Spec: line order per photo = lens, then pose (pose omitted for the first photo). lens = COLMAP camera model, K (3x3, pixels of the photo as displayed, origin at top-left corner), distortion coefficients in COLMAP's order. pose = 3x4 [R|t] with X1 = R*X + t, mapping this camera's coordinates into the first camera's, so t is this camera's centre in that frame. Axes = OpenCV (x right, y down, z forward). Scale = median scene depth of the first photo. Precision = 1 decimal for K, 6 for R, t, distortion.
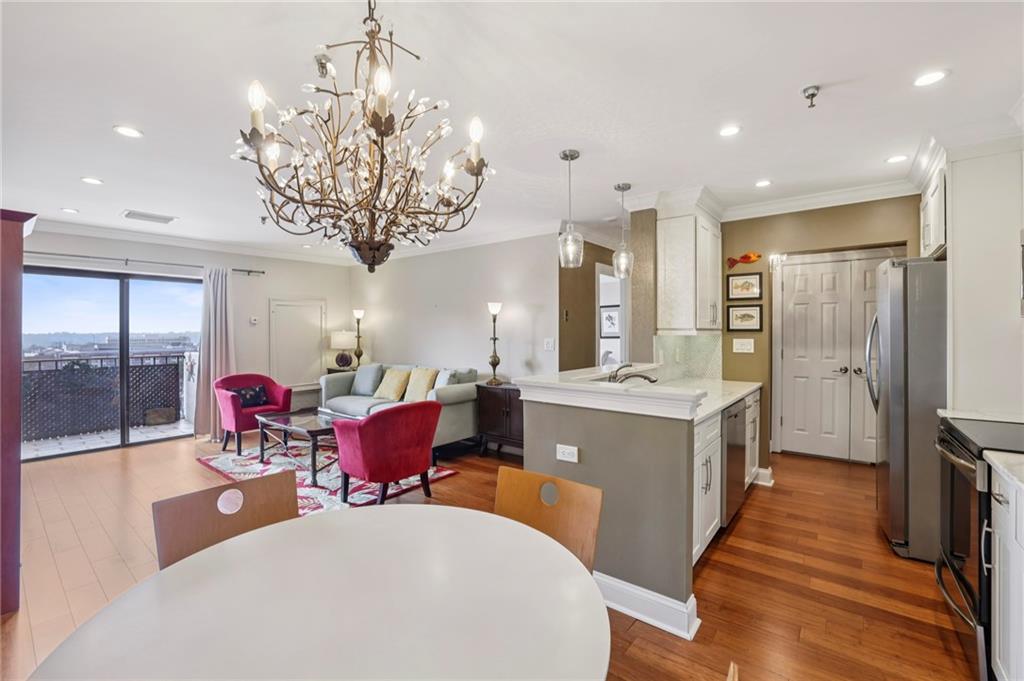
lens RADIAL K [[446.5, 0, 504.9], [0, 446.5, 335.2], [0, 0, 1]] dist [-0.044592, 0.015660]
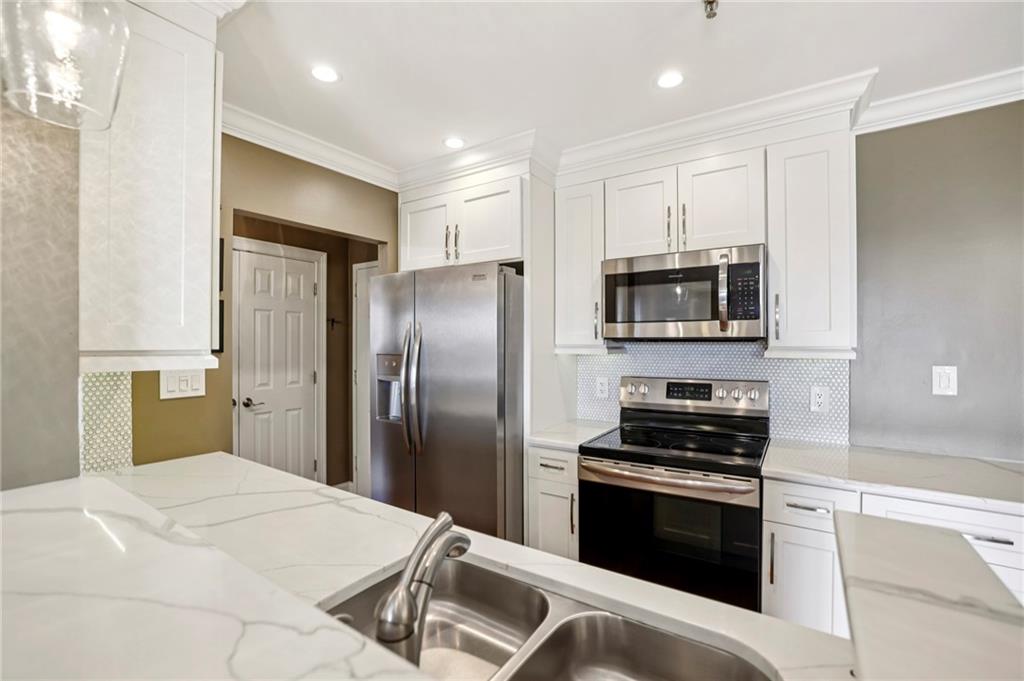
lens RADIAL K [[446.5, 0, 504.2], [0, 446.5, 347.6], [0, 0, 1]] dist [-0.044592, 0.015660]
pose [[-0.062686, -0.007032, 0.998009, 0.046322], [0.007403, 0.999944, 0.007511, -0.014865], [-0.998006, 0.007859, -0.062630, 0.668078]]
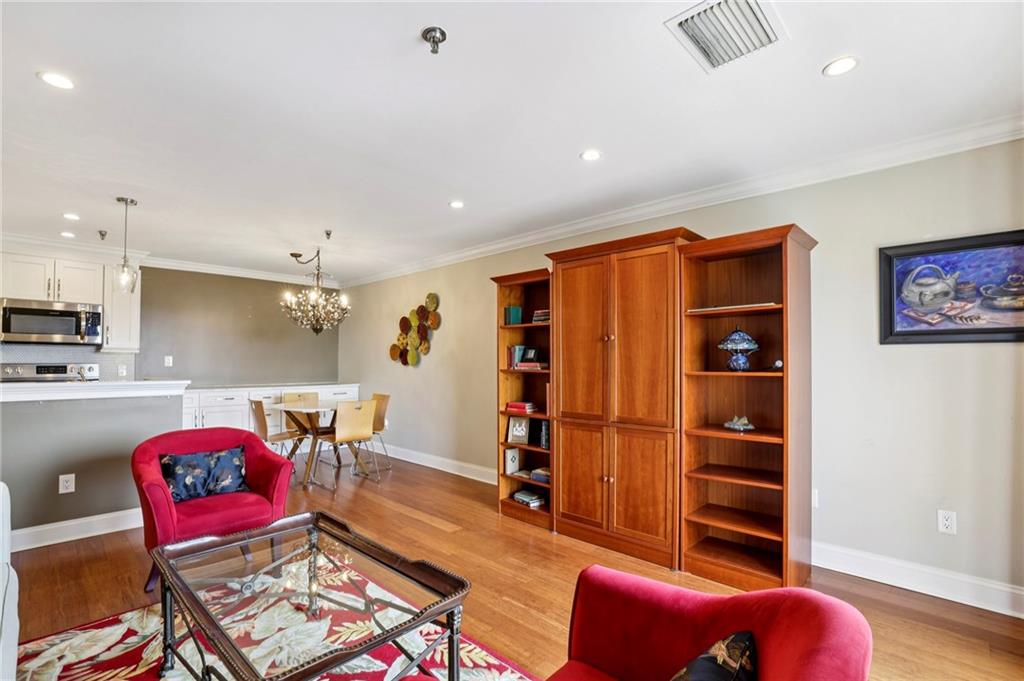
lens RADIAL K [[470.2, 0, 517.7], [0, 470.2, 357.4], [0, 0, 1]] dist [-0.030408, 0.002523]
pose [[-0.995626, -0.003189, 0.093374, -0.694744], [-0.003495, 0.999989, -0.003116, 0.016080], [-0.093363, -0.003429, -0.995626, 1.452745]]
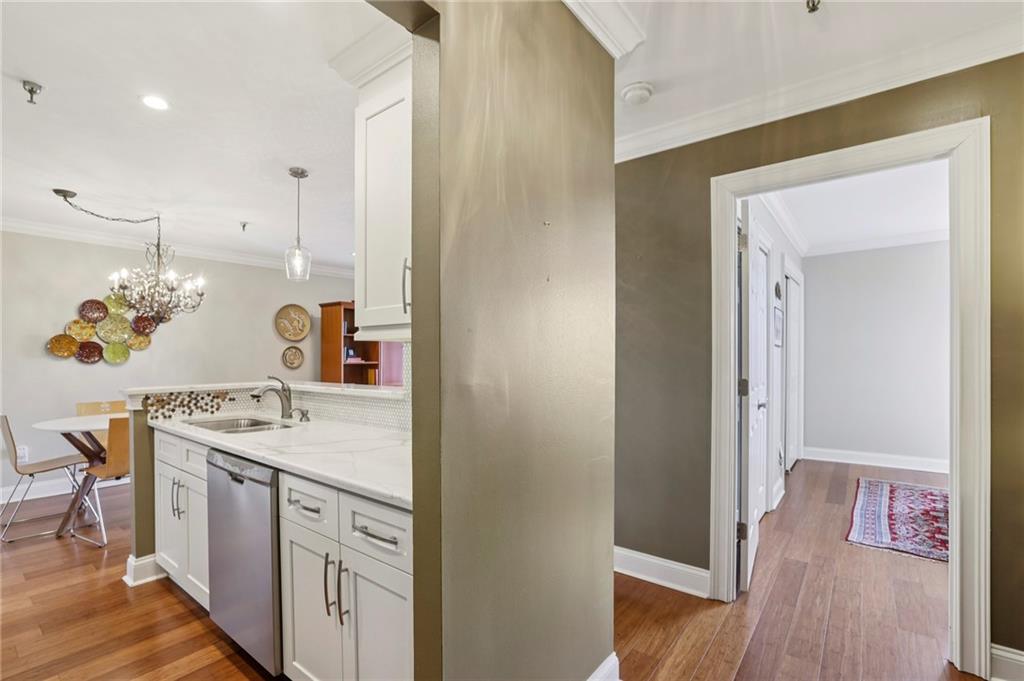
lens RADIAL K [[466.2, 0, 502.3], [0, 466.2, 355.7], [0, 0, 1]] dist [-0.033728, 0.009052]
pose [[-0.006546, -0.000773, -0.999978, 0.845585], [-0.004459, 0.999990, -0.000744, 0.015403], [0.999969, 0.004454, -0.006550, 1.012748]]
